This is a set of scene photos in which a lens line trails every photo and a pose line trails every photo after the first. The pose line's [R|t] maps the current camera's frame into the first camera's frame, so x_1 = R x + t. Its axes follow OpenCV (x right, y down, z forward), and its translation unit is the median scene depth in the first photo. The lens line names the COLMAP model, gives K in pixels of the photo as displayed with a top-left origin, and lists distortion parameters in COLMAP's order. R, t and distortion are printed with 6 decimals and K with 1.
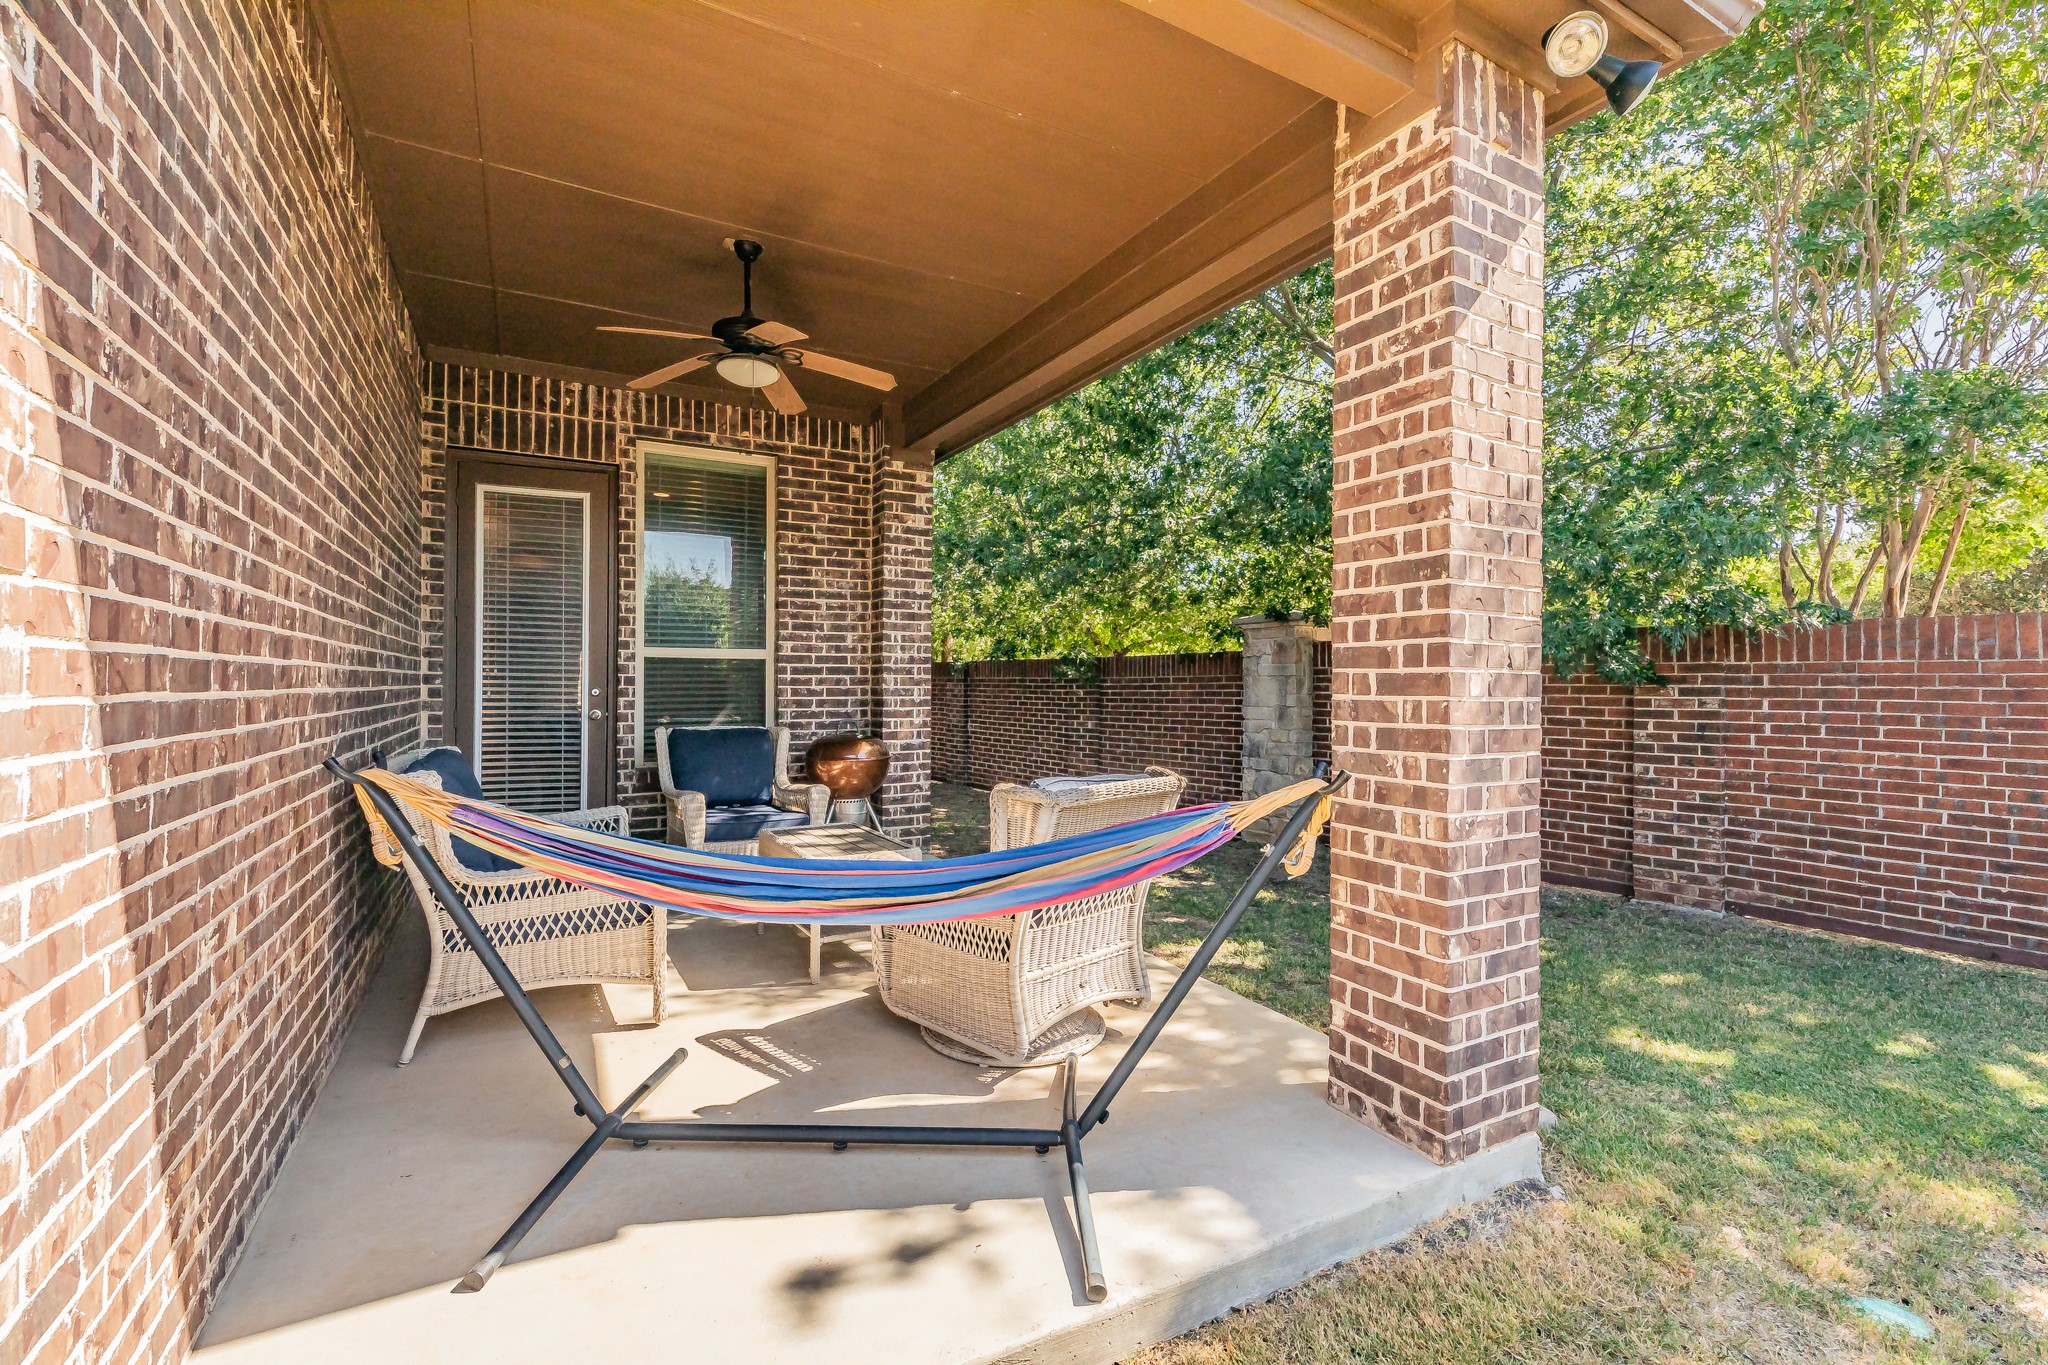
lens RADIAL K [[912.0, 0, 1028.5], [0, 912.0, 686.6], [0, 0, 1]] dist [-0.001574, -0.000483]
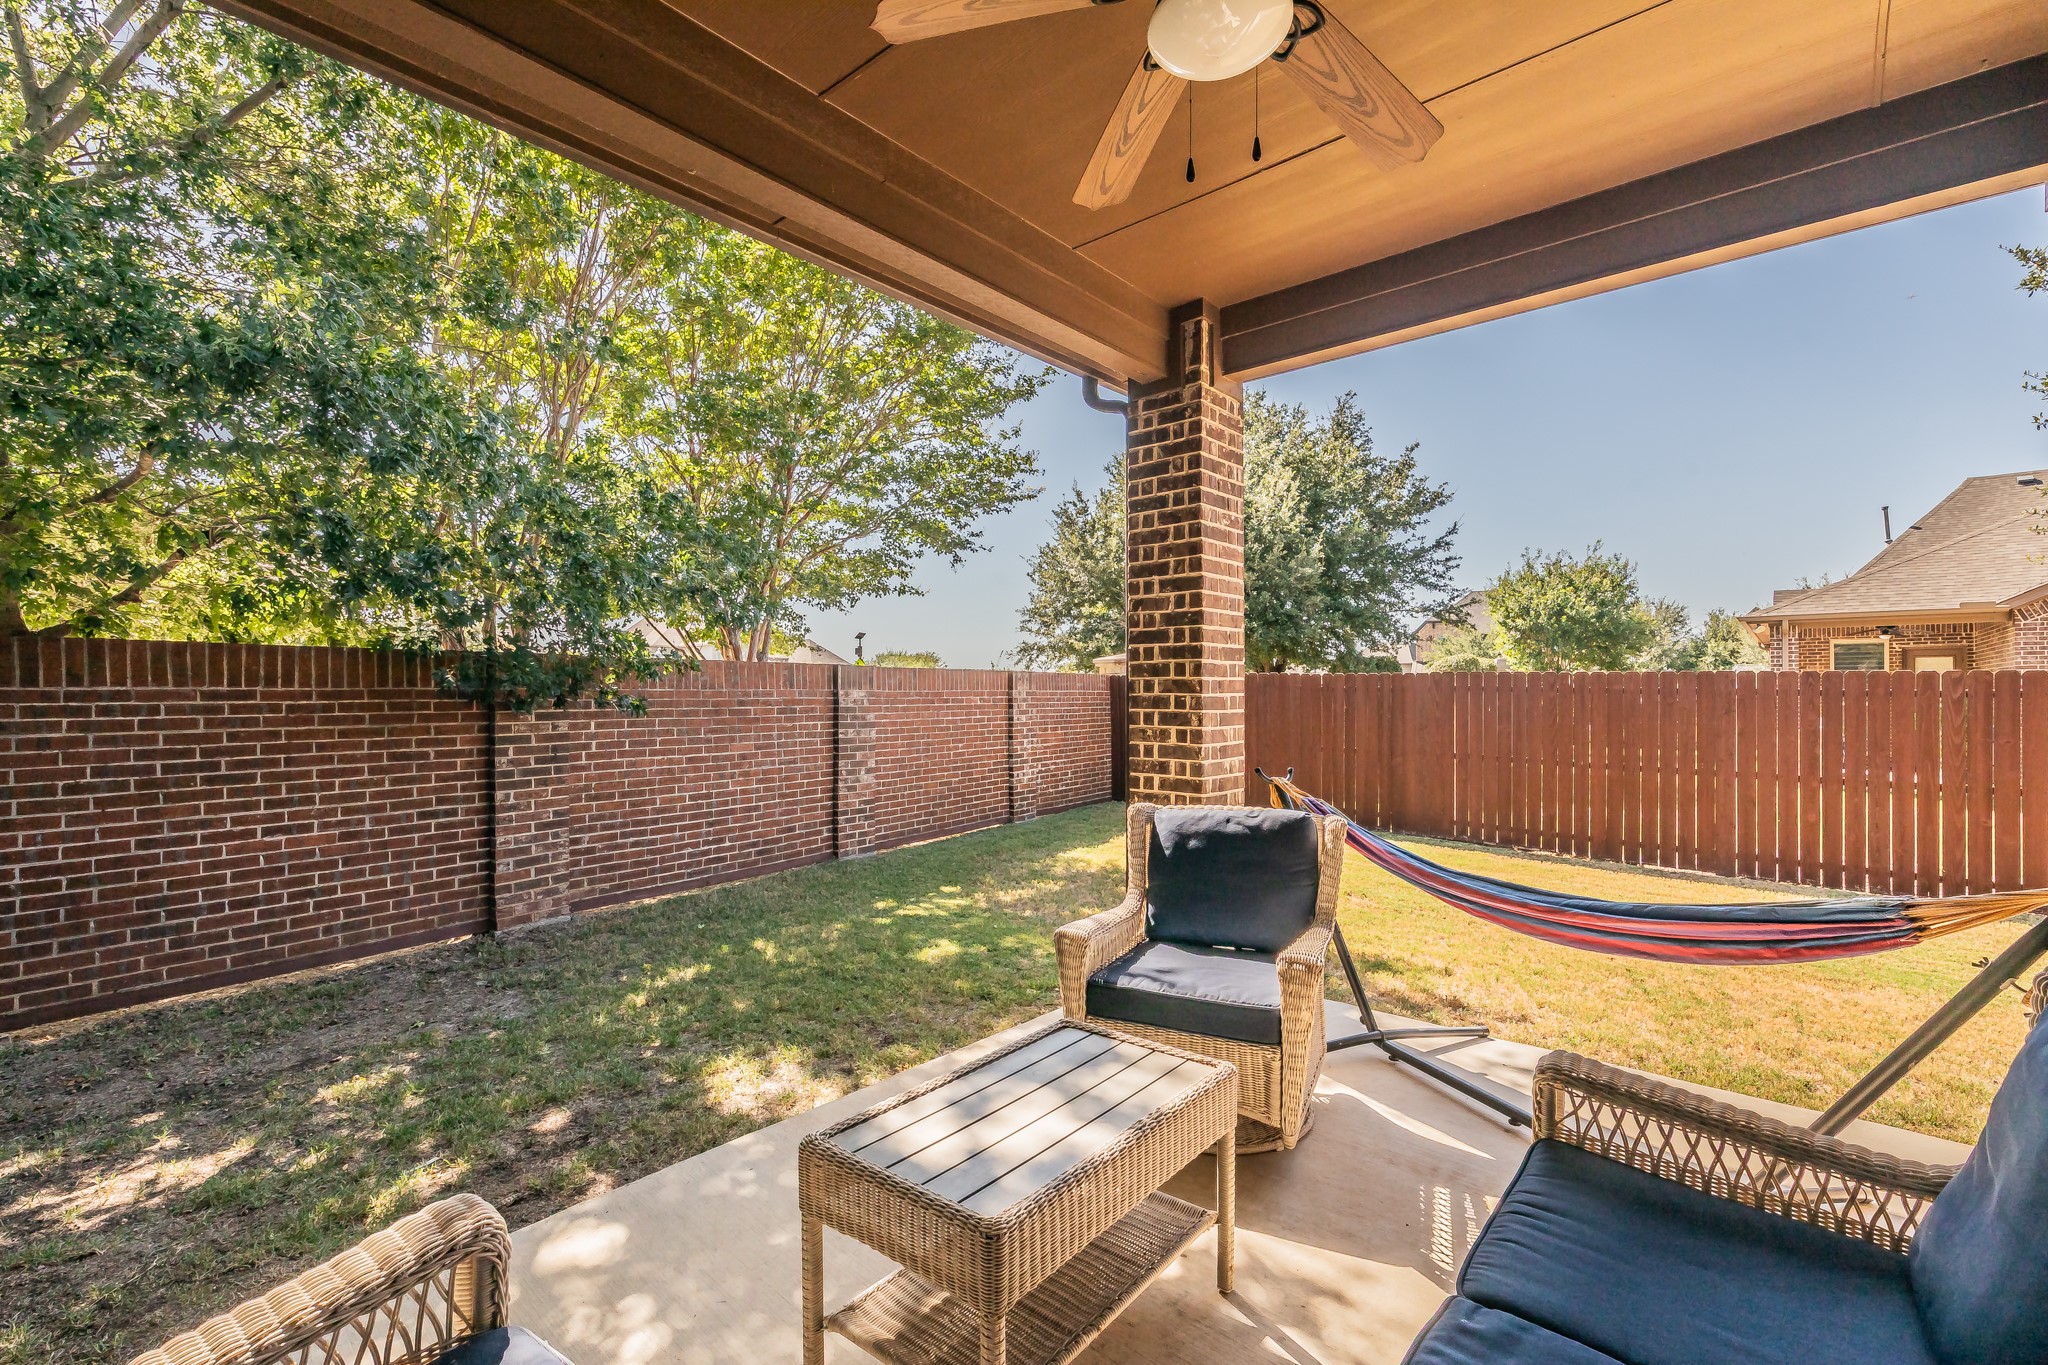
lens RADIAL K [[912.0, 0, 1028.5], [0, 912.0, 686.6], [0, 0, 1]] dist [-0.001574, -0.000483]
pose [[-0.345471, -0.001308, 0.938428, -0.456193], [0.002024, 0.999996, 0.002139, -0.029626], [-0.938427, 0.002638, -0.345467, 0.828713]]
